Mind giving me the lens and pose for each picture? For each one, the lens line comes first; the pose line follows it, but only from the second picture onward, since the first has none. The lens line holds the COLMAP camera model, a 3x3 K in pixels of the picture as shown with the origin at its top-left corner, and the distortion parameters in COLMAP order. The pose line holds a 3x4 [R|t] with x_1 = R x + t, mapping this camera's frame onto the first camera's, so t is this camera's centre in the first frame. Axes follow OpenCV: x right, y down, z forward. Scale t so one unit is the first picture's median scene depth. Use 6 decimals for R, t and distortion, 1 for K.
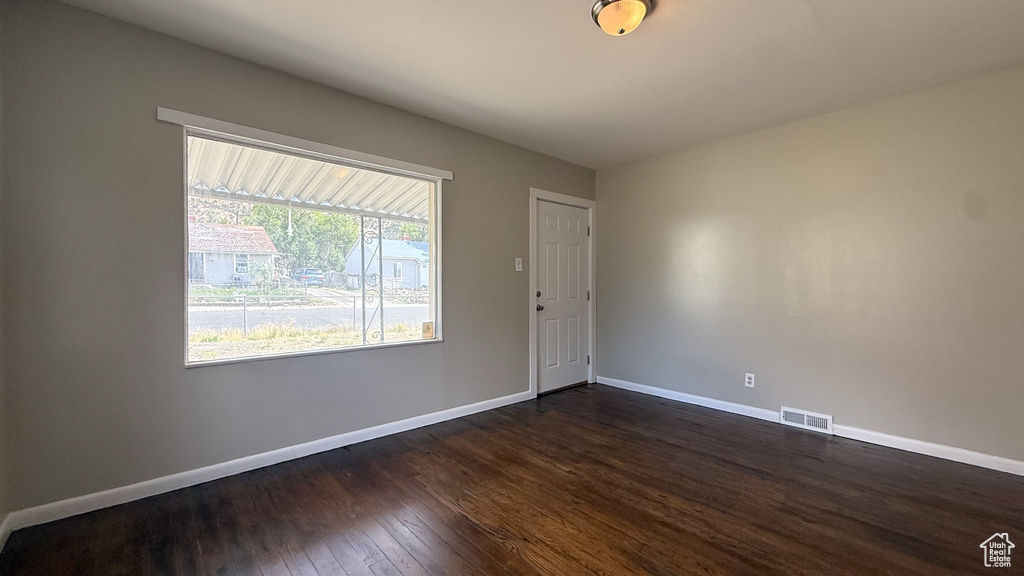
lens RADIAL K [[415.1, 0, 512.0], [0, 415.1, 288.0], [0, 0, 1]] dist [0.000667, -0.000021]
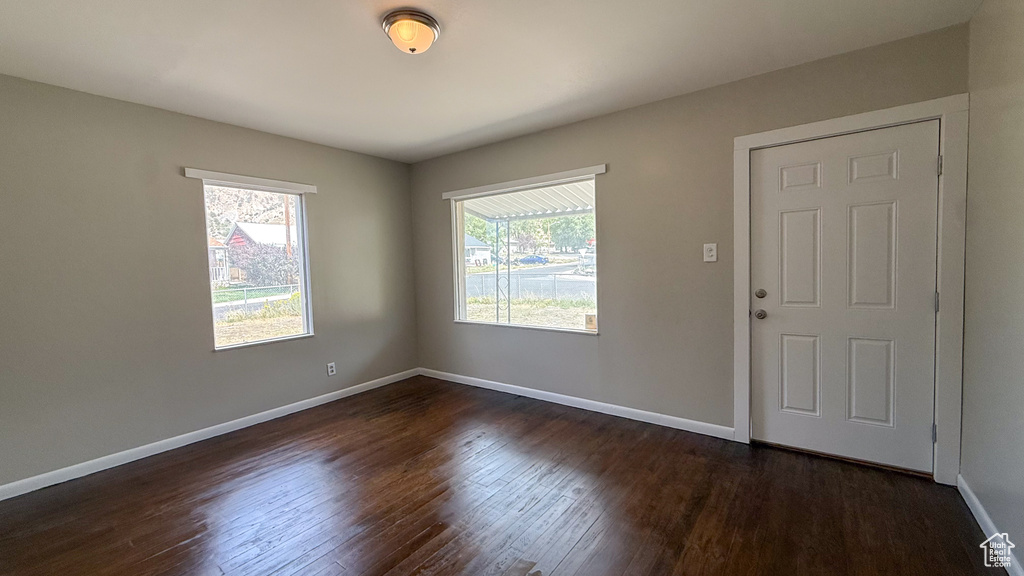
lens RADIAL K [[411.1, 0, 512.0], [0, 411.1, 288.0], [0, 0, 1]] dist [0.000223, 0.000061]
pose [[0.191368, 0.046664, -0.980408, 0.777555], [0.018780, 0.998512, 0.051191, -0.042975], [0.981339, -0.028208, 0.190207, 0.598463]]
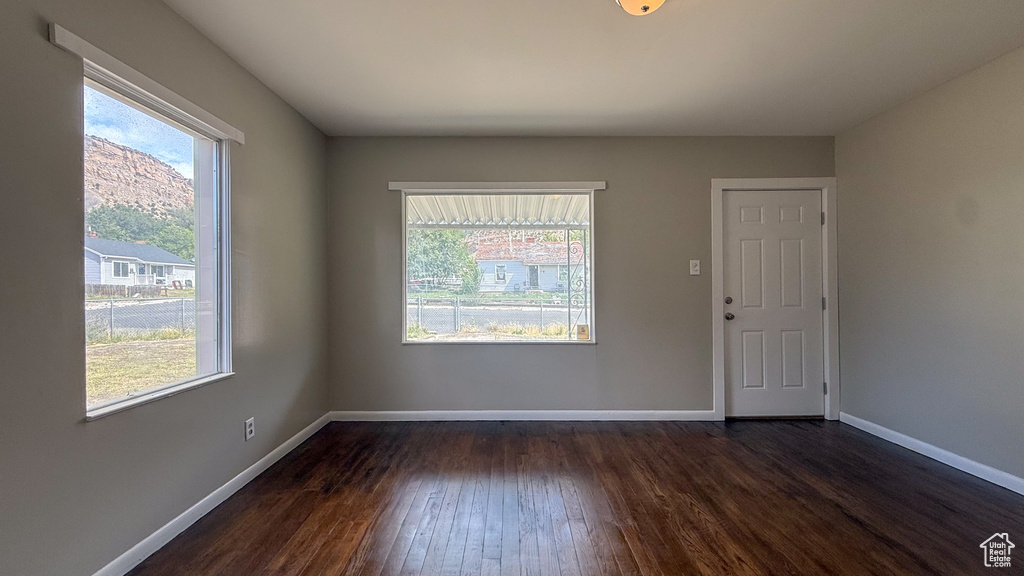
lens RADIAL K [[411.1, 0, 512.0], [0, 411.1, 288.0], [0, 0, 1]] dist [0.000223, 0.000061]
pose [[0.741499, -0.007963, -0.670906, 0.372496], [0.000078, 0.999931, -0.011782, -0.000840], [0.670954, 0.008684, 0.741449, 0.085300]]
